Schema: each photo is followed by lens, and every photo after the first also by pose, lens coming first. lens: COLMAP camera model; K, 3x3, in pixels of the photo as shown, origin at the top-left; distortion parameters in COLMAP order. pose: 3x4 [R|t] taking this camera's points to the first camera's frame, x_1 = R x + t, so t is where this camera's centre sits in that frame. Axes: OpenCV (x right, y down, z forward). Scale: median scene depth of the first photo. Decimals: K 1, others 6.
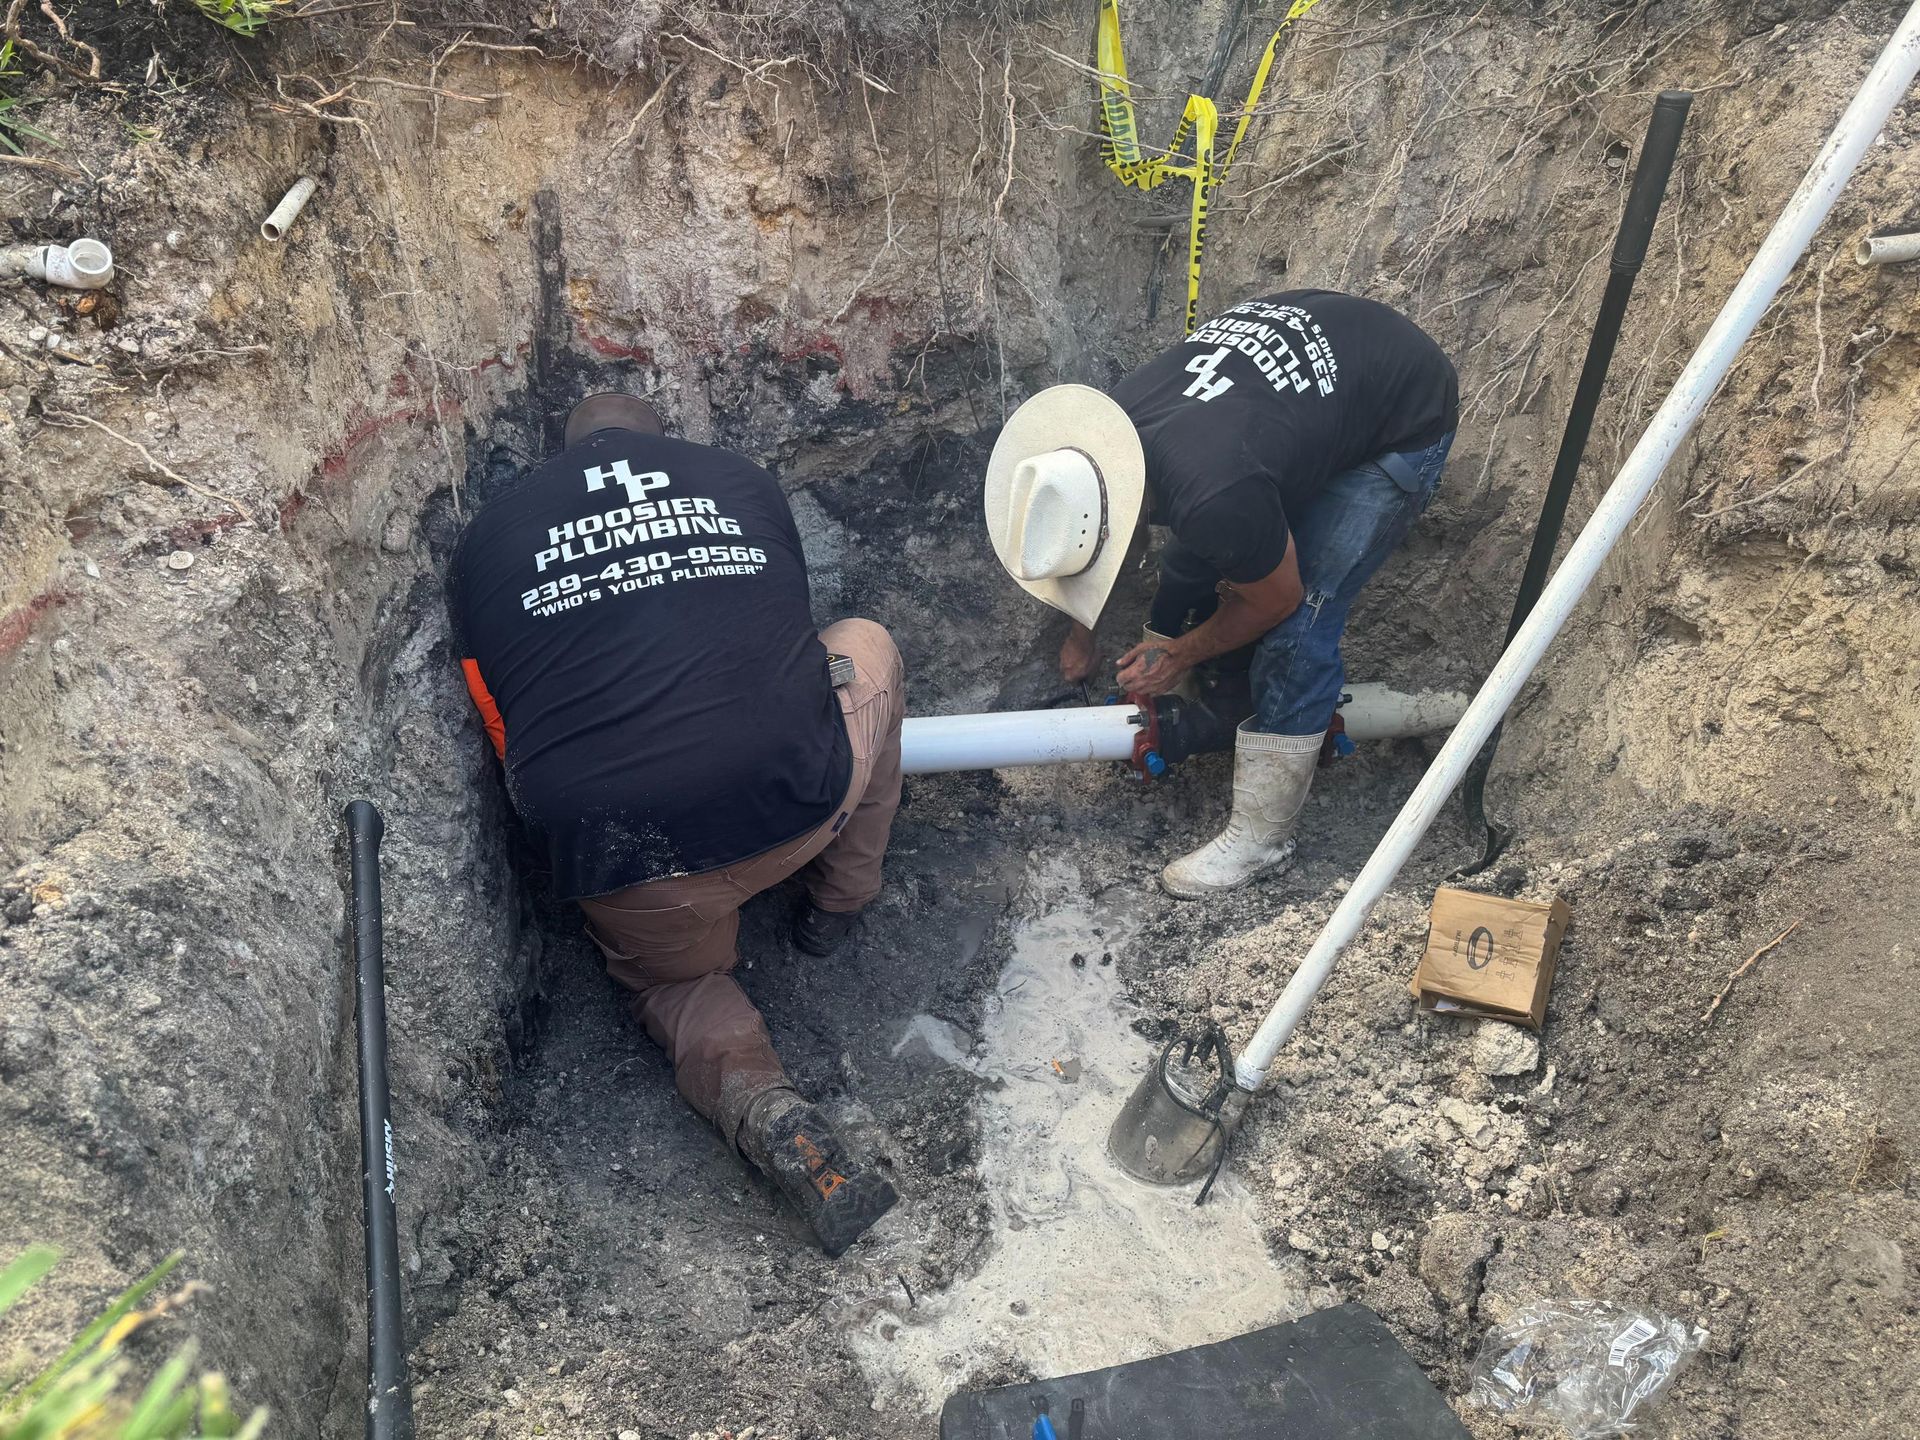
lens RADIAL K [[1321.1, 0, 962.1], [0, 1321.1, 775.5], [0, 0, 1]] dist [-0.008488, -0.009336]
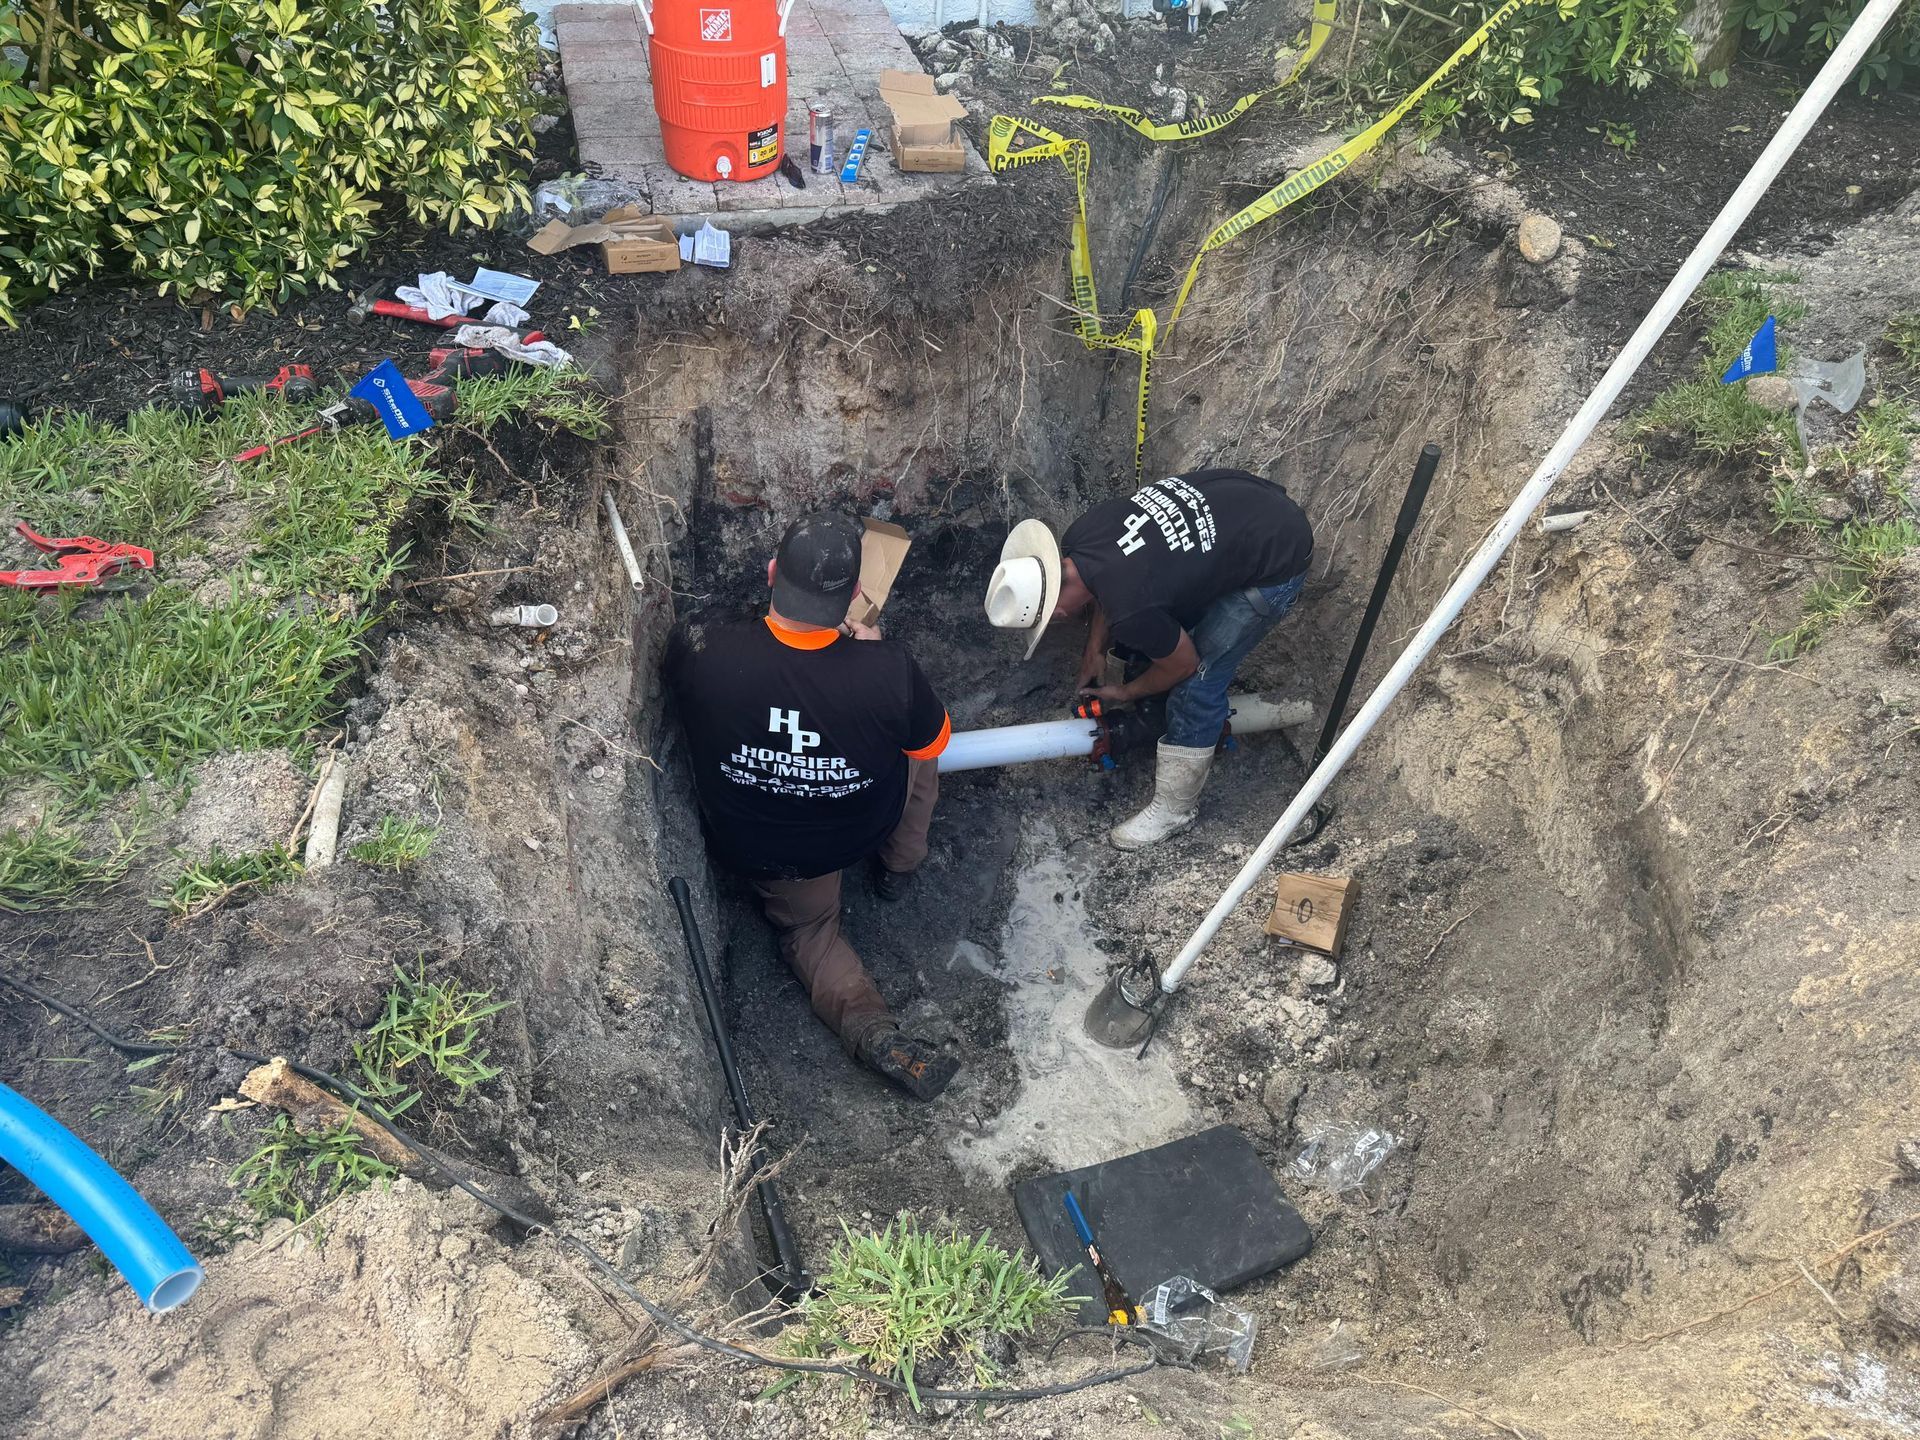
lens RADIAL K [[1321.1, 0, 955.6], [0, 1321.1, 733.0], [0, 0, 1]] dist [-0.008488, -0.009336]
pose [[0.996867, -0.020206, 0.076469, -0.175085], [0.007195, 0.985976, 0.166731, -0.368421], [-0.078766, -0.165658, 0.983033, -0.573706]]
